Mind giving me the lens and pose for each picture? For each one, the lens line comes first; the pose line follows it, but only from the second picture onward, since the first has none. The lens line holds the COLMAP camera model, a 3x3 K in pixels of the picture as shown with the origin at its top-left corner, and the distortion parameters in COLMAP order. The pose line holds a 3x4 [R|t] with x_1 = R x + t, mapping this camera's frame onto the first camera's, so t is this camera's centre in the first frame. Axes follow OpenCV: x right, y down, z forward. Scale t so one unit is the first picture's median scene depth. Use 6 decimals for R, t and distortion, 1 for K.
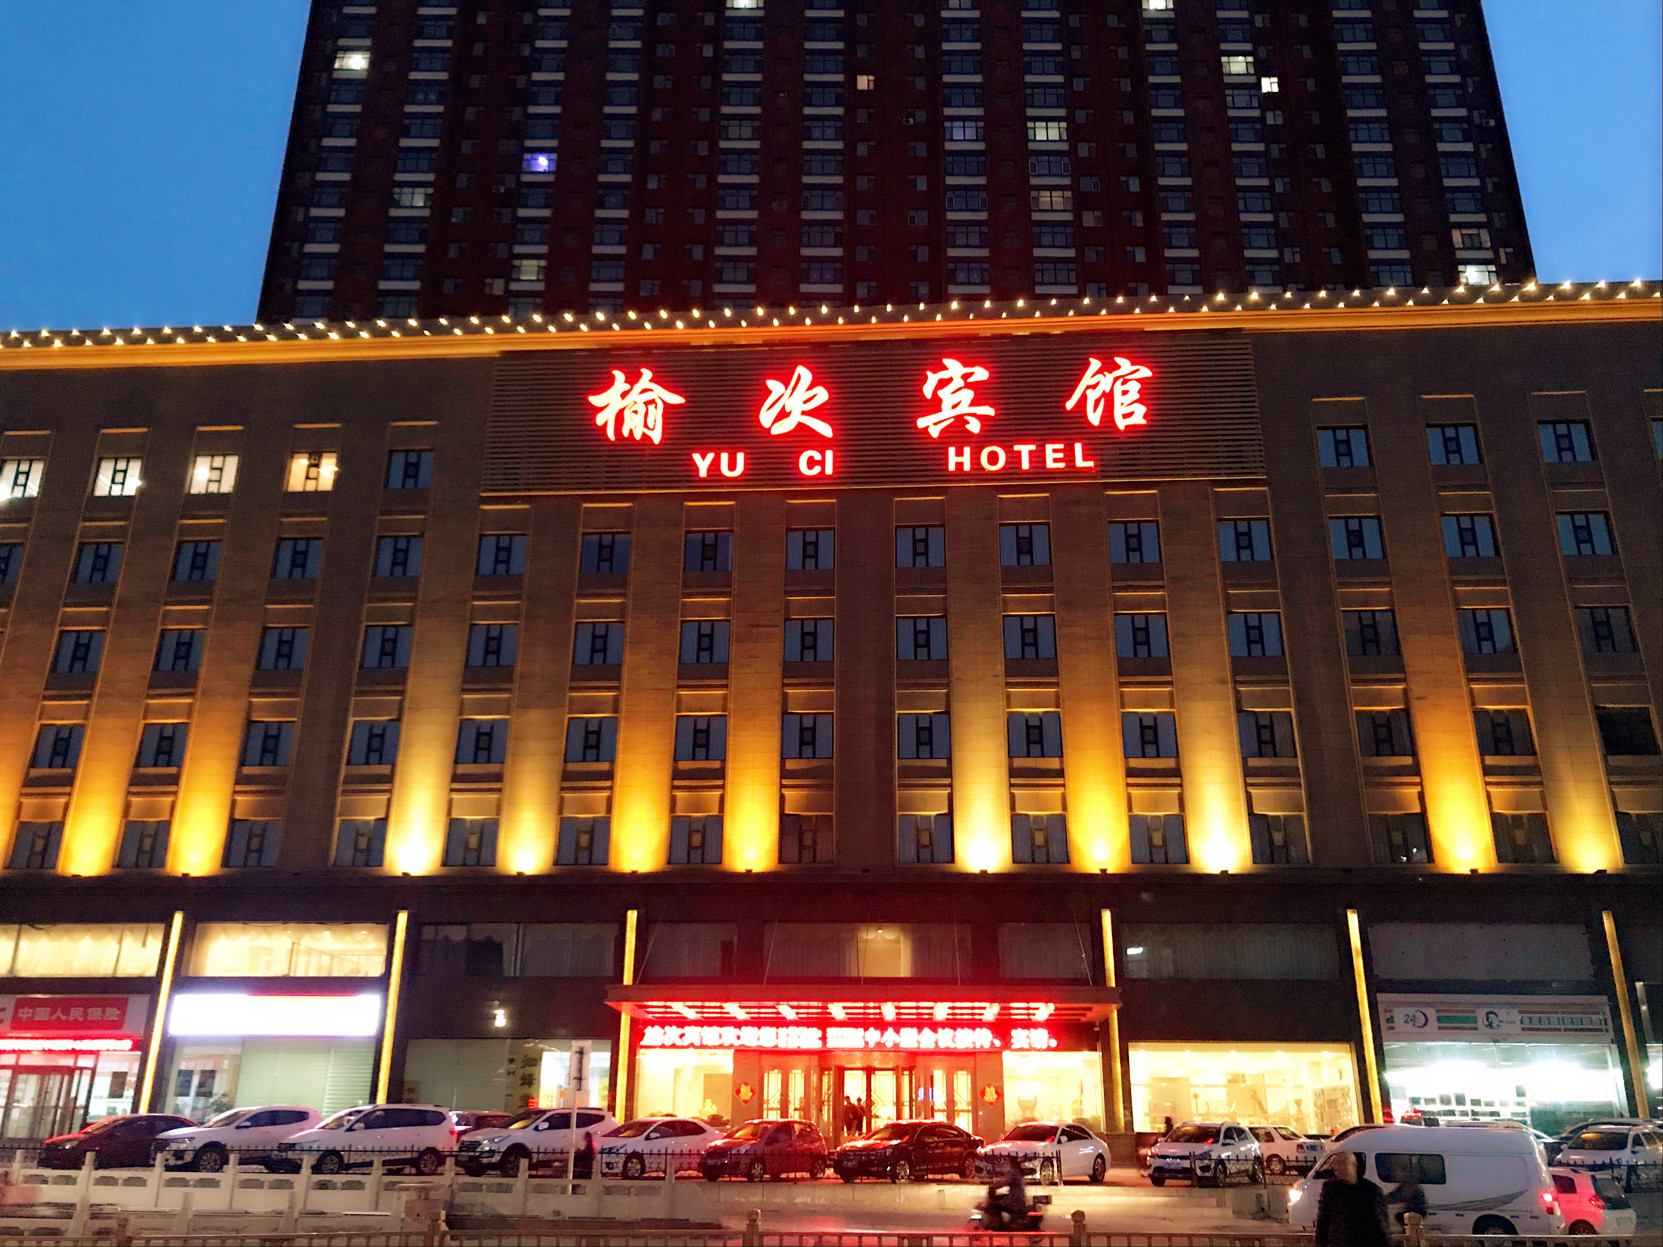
lens RADIAL K [[1369.7, 0, 821.1], [0, 1369.7, 626.5], [0, 0, 1]] dist [0.049579, -0.074022]
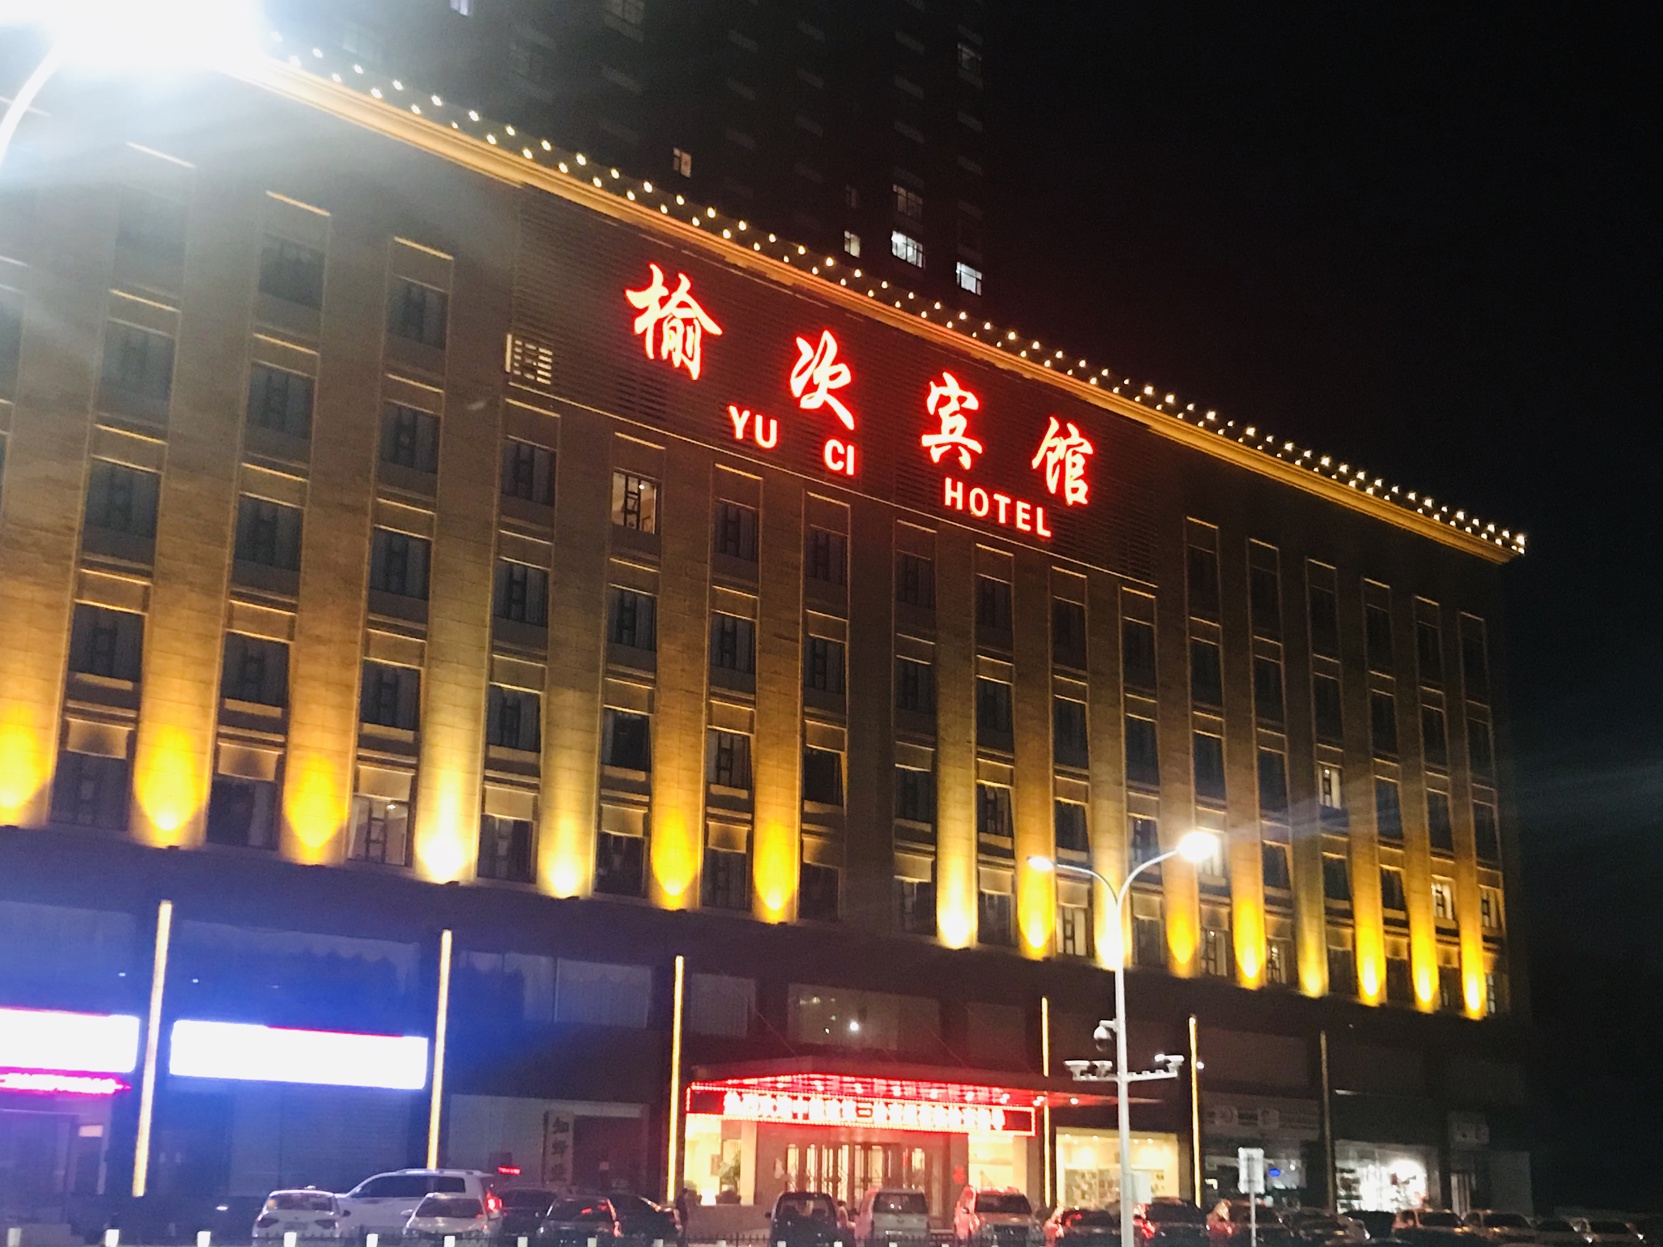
lens RADIAL K [[2167.7, 0, 820.2], [0, 2167.7, 621.1], [0, 0, 1]] dist [0.115354, 0.000000]
pose [[0.683031, 0.190618, 0.705077, -0.962298], [-0.262219, 0.964984, -0.006863, -0.006887], [-0.681696, -0.180197, 0.709097, 0.018275]]
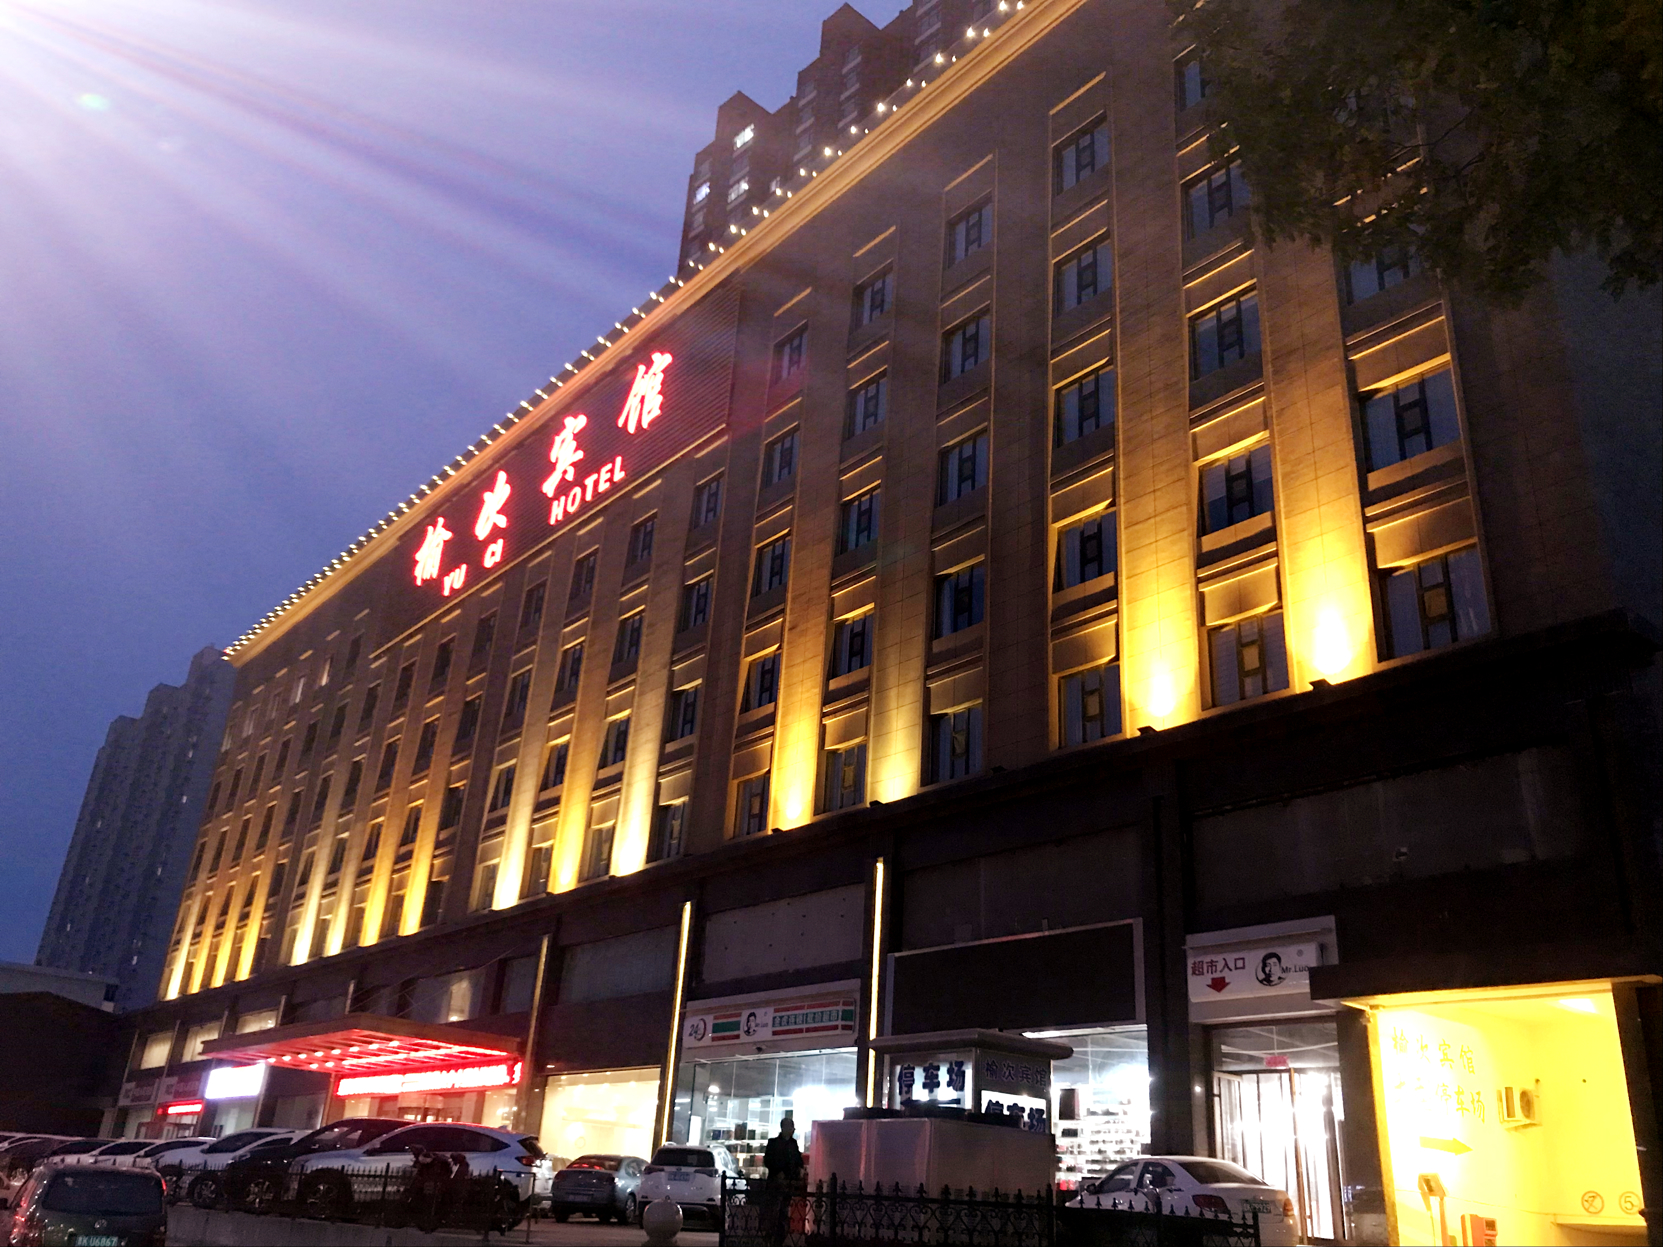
lens RADIAL K [[1369.7, 0, 819.8], [0, 1369.7, 594.1], [0, 0, 1]] dist [0.049579, -0.074022]
pose [[0.682704, -0.277818, -0.675820, 0.911388], [0.200536, 0.960625, -0.192317, 0.175100], [0.702639, -0.004230, 0.711534, 0.403728]]
